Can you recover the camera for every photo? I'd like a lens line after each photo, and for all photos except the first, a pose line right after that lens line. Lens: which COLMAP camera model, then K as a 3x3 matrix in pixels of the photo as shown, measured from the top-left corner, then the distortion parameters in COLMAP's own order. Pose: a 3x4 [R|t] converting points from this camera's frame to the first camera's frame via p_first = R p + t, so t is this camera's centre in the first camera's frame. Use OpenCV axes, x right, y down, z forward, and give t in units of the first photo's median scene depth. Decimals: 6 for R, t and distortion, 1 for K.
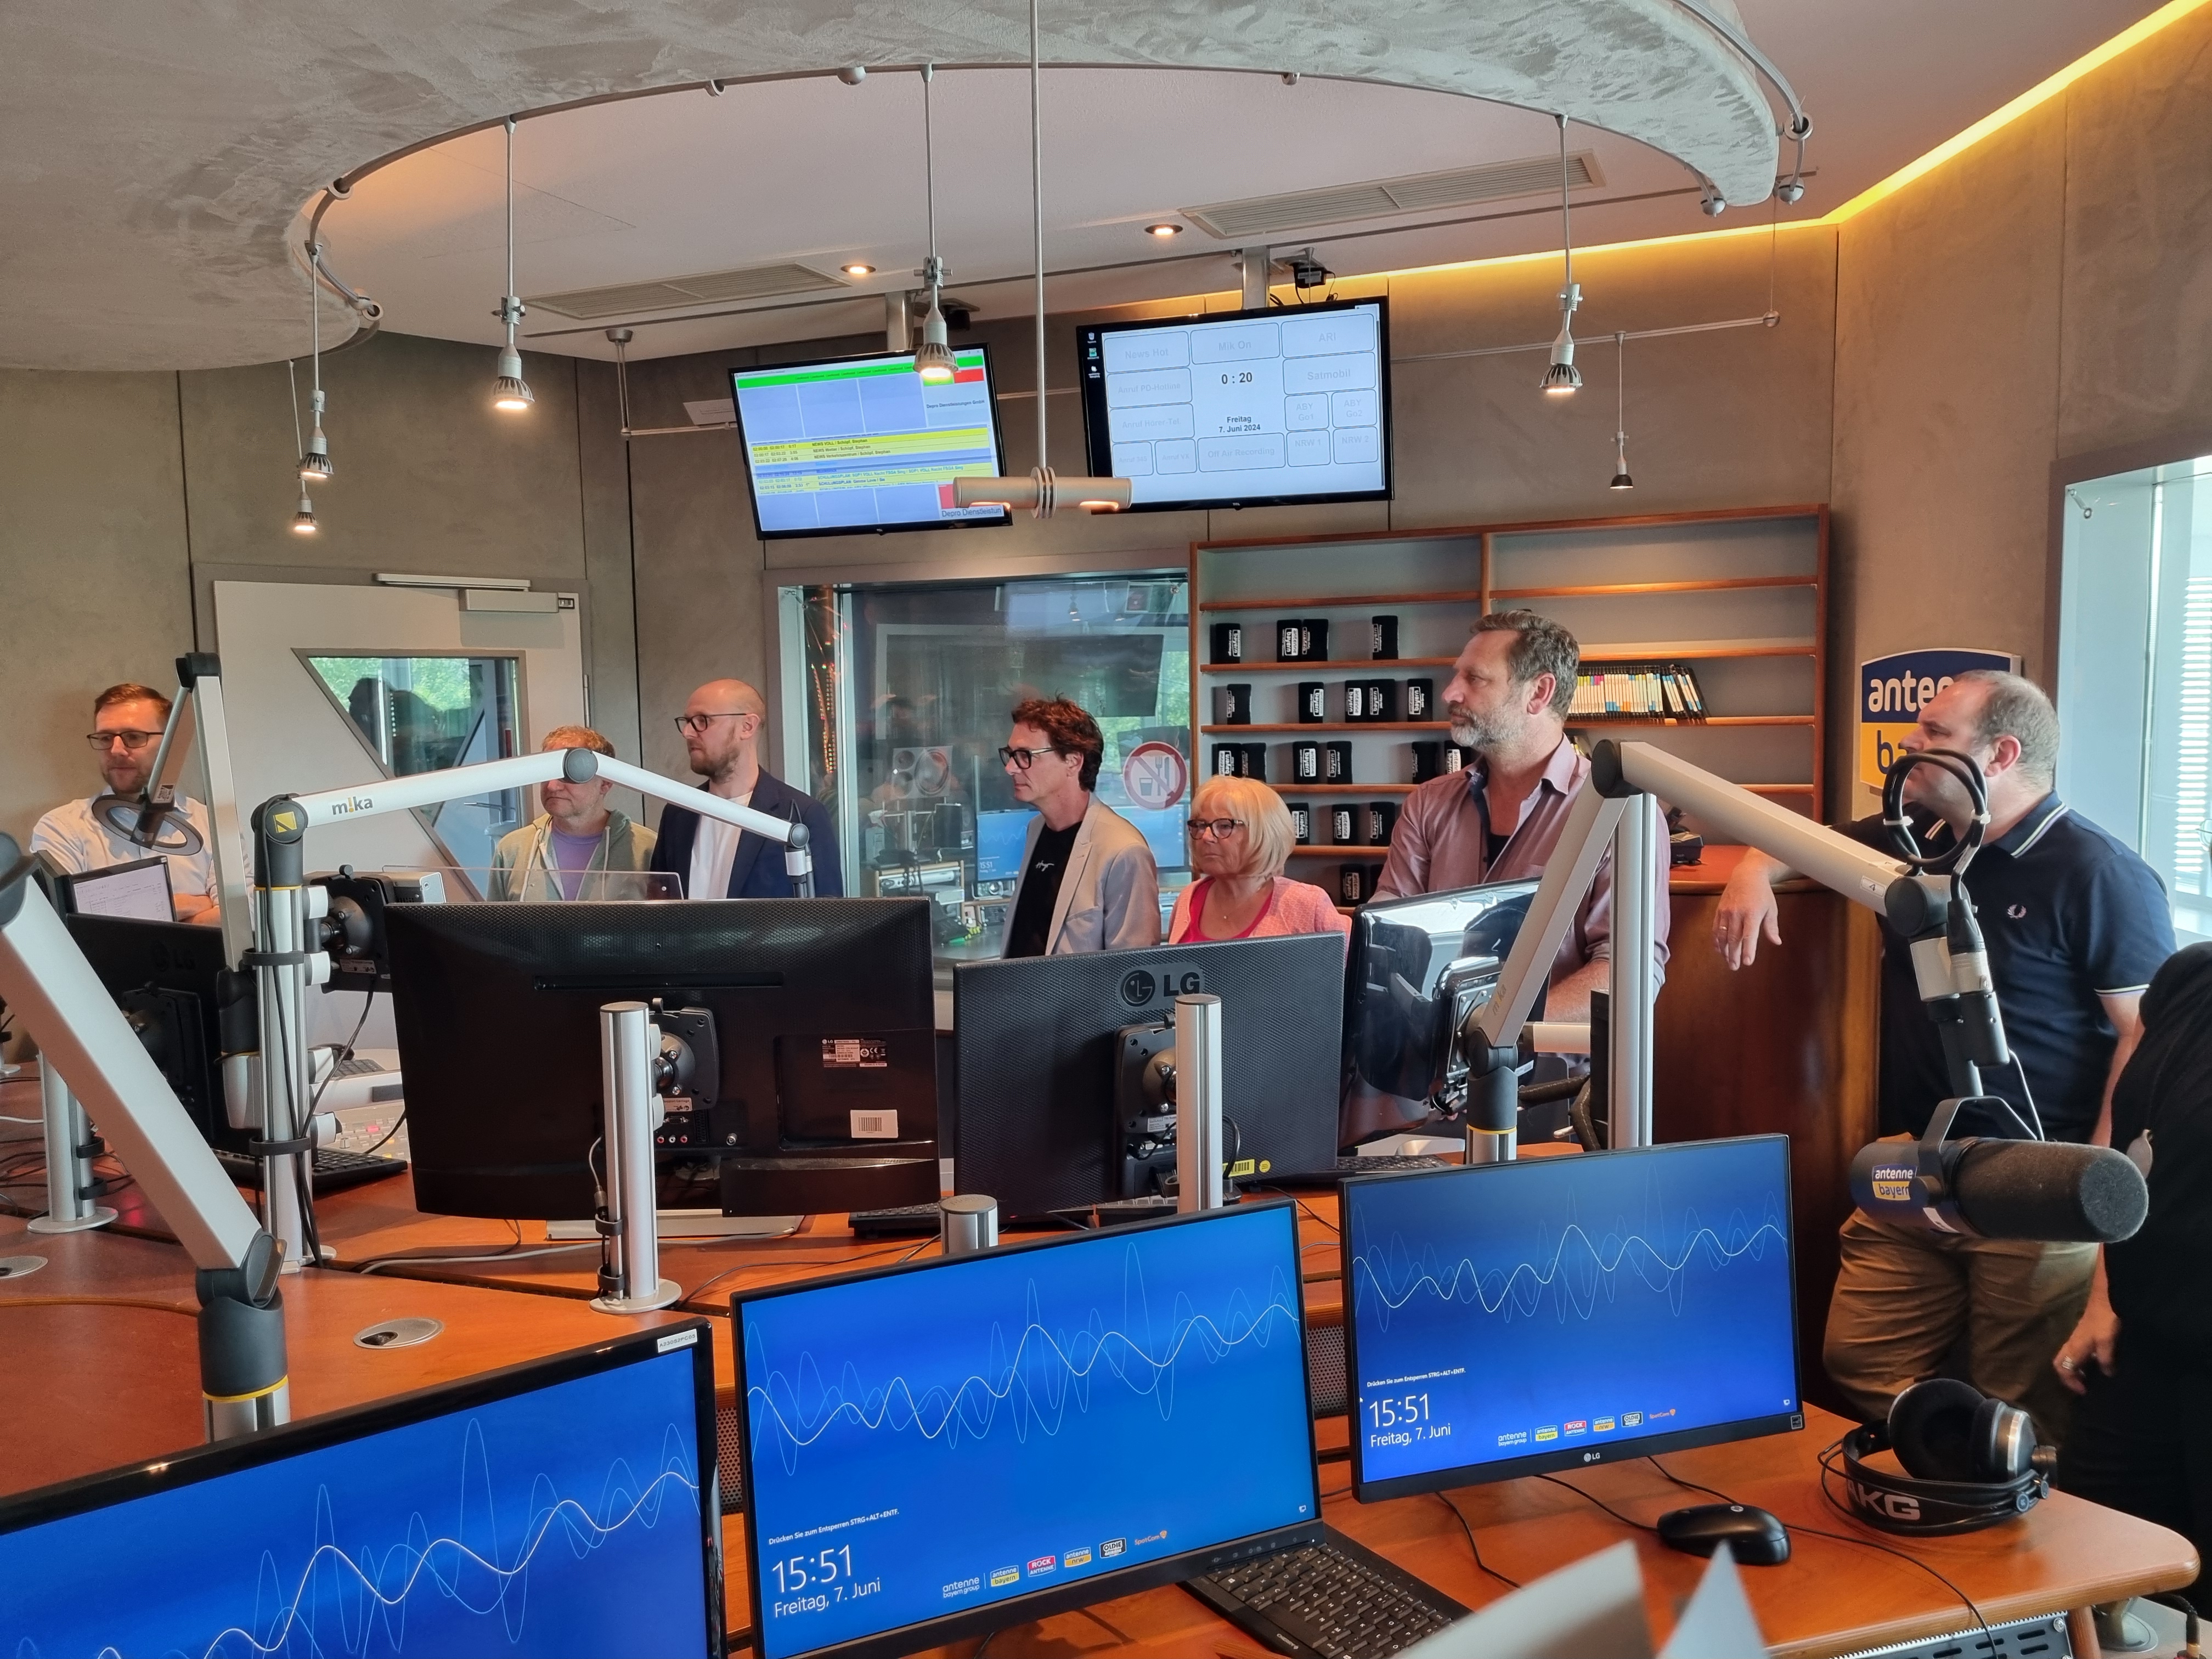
lens RADIAL K [[1746.6, 0, 1105.4], [0, 1746.6, 830.4], [0, 0, 1]] dist [0.069782, -0.012241]
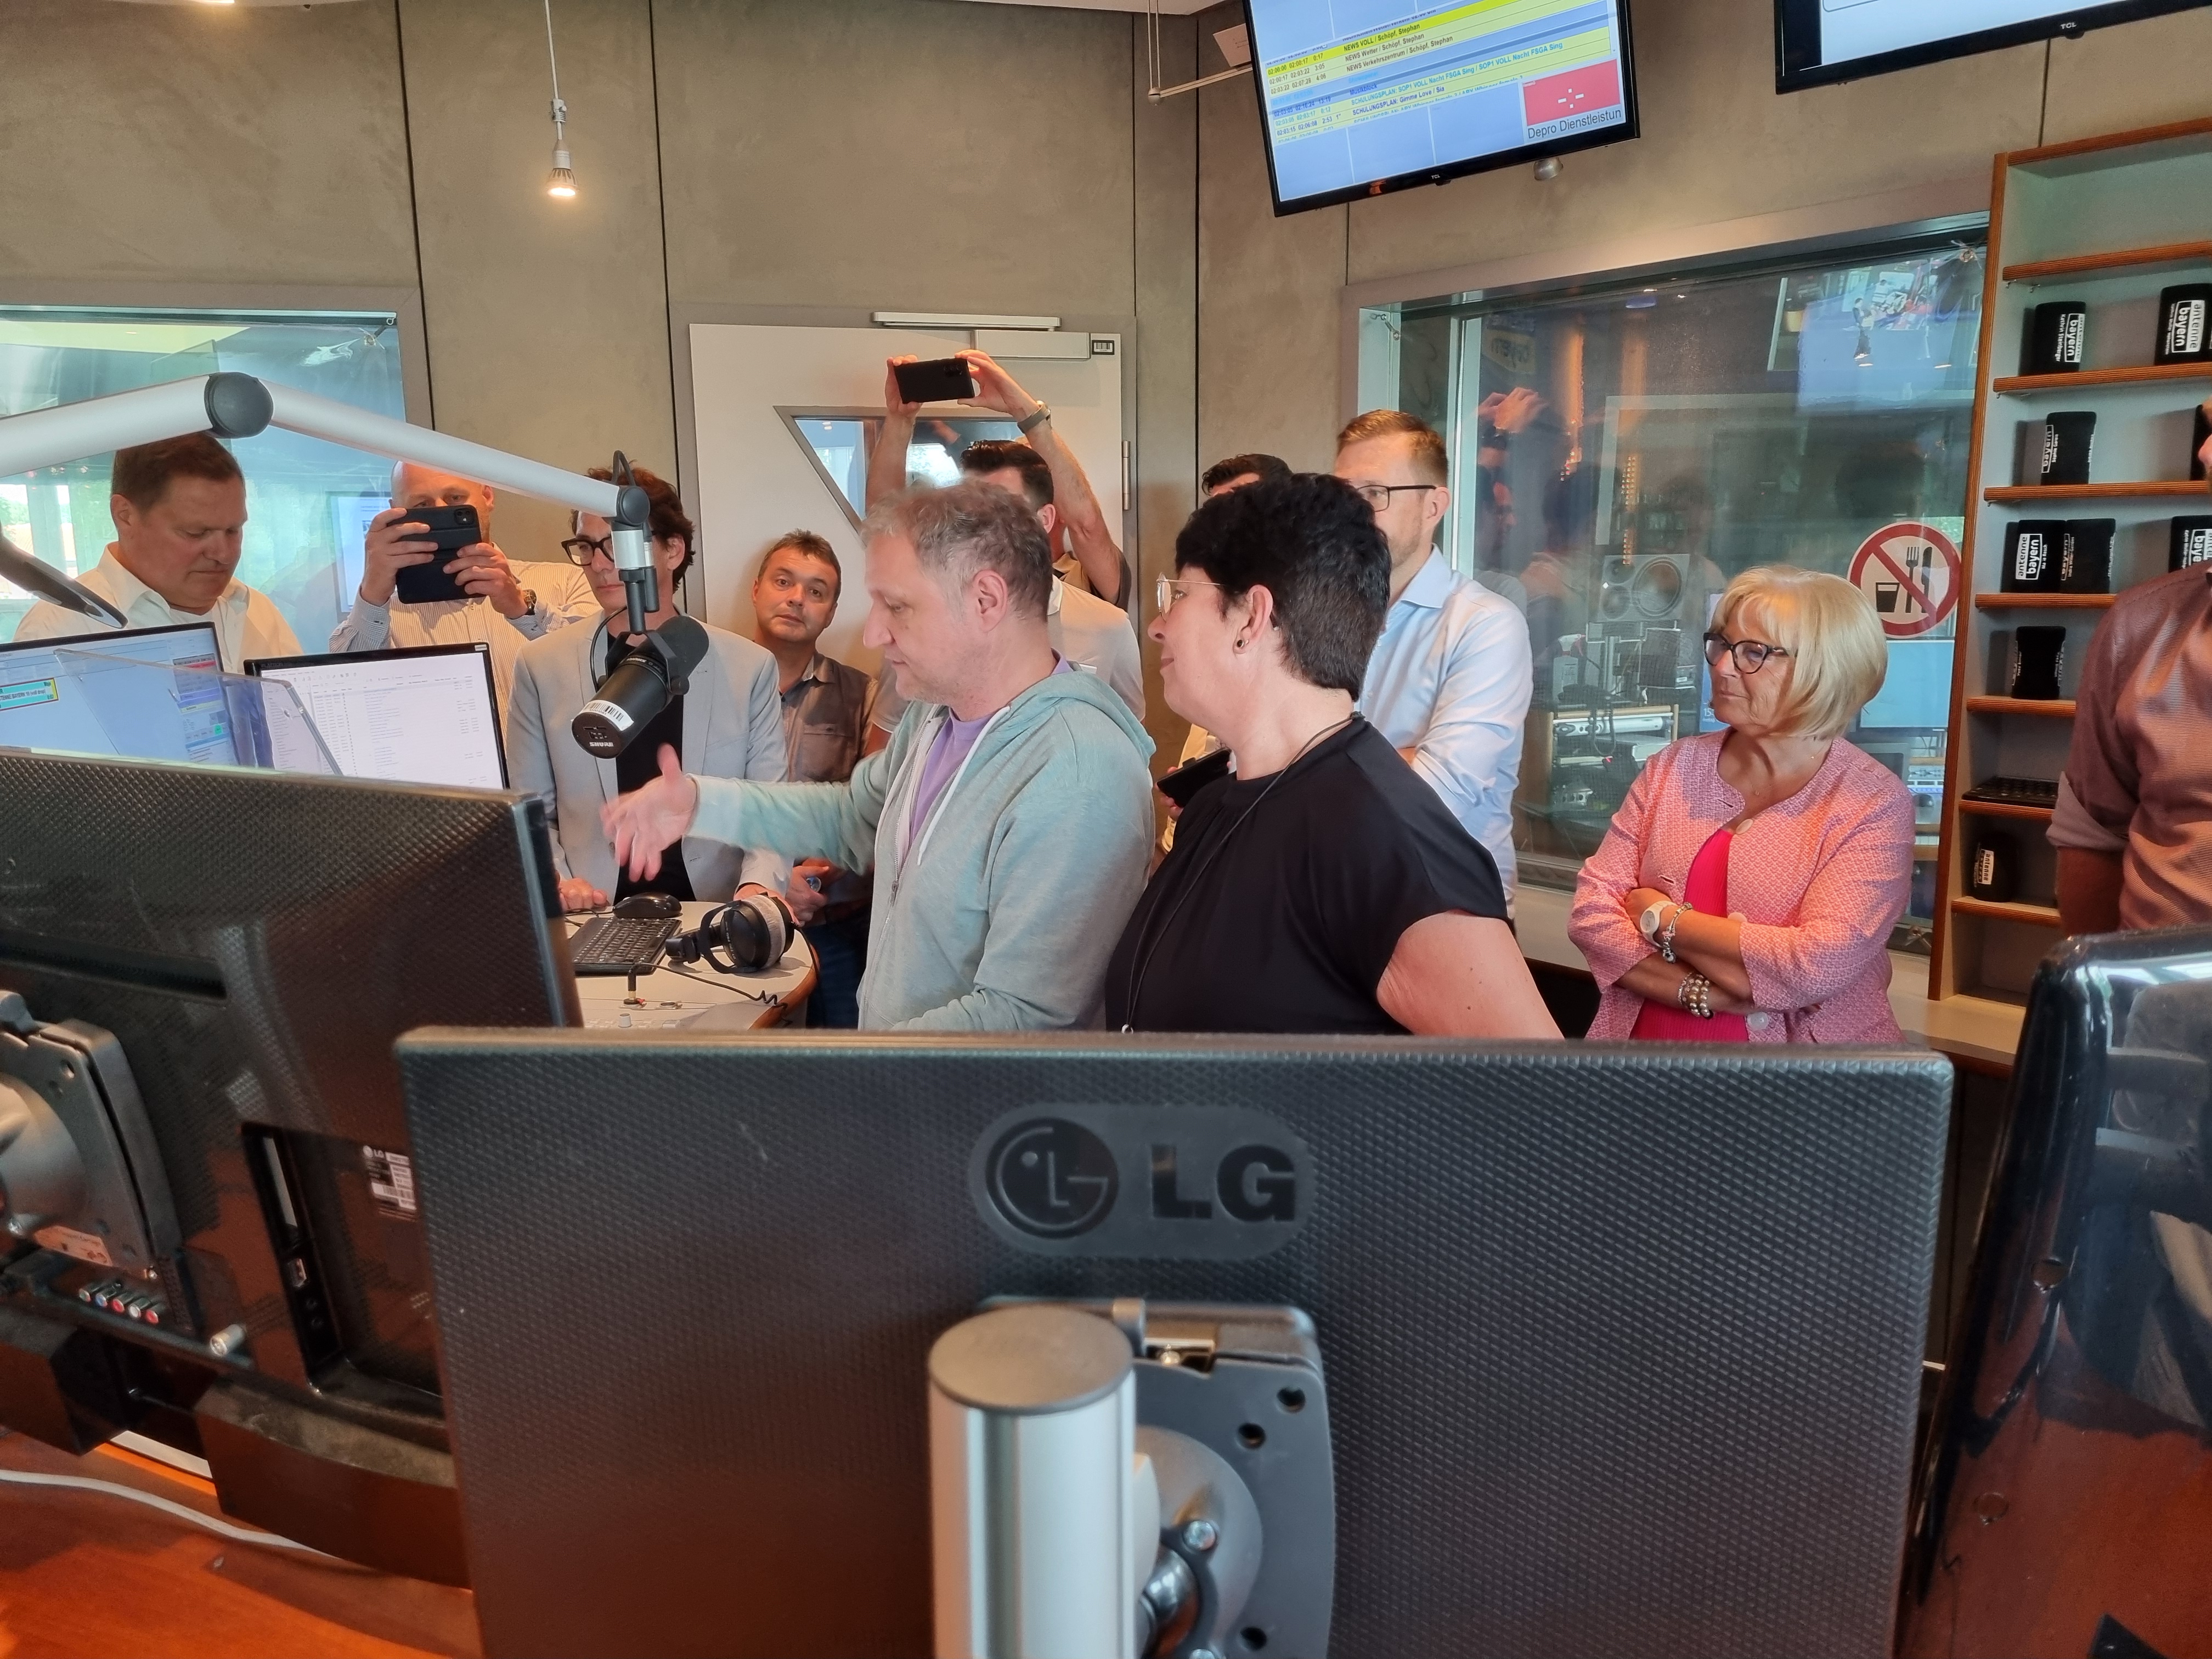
lens RADIAL K [[1746.6, 0, 1108.1], [0, 1746.6, 830.5], [0, 0, 1]] dist [0.069782, -0.012241]
pose [[0.892836, 0.082445, -0.442772, 0.064853], [-0.039572, 0.993661, 0.105225, 0.001870], [0.448640, -0.076427, 0.890439, 0.334691]]
